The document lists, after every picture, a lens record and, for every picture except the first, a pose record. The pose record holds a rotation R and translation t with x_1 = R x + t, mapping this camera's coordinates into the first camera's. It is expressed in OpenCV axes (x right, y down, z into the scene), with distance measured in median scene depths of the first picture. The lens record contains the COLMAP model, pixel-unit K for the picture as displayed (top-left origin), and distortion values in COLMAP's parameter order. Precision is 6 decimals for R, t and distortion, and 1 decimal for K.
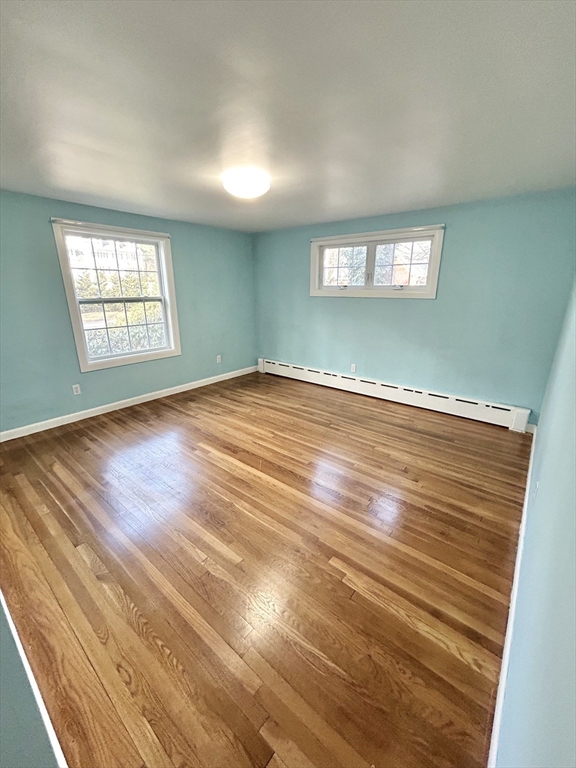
lens RADIAL K [[311.0, 0, 290.3], [0, 311.0, 381.1], [0, 0, 1]] dist [-0.000047, 0.000110]
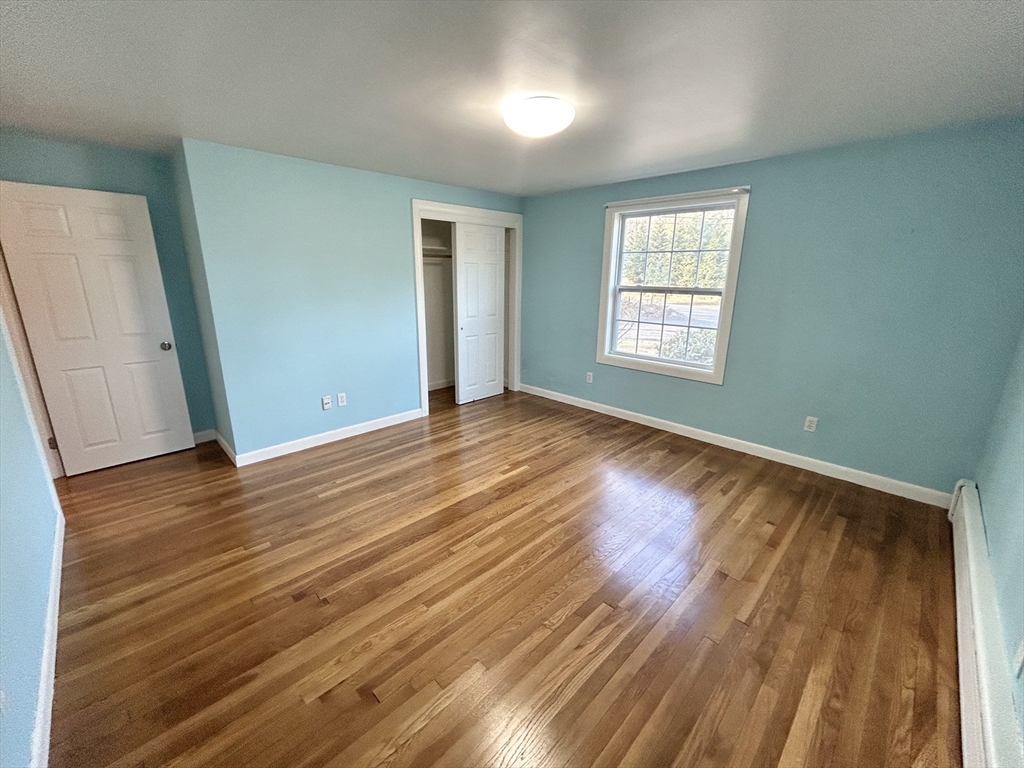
lens RADIAL K [[414.7, 0, 508.0], [0, 414.7, 383.4], [0, 0, 1]] dist [-0.000047, 0.000110]
pose [[-0.111363, 0.253739, -0.960841, 0.588903], [-0.291631, 0.915943, 0.275683, -0.237743], [0.950026, 0.310911, -0.028004, 0.796932]]
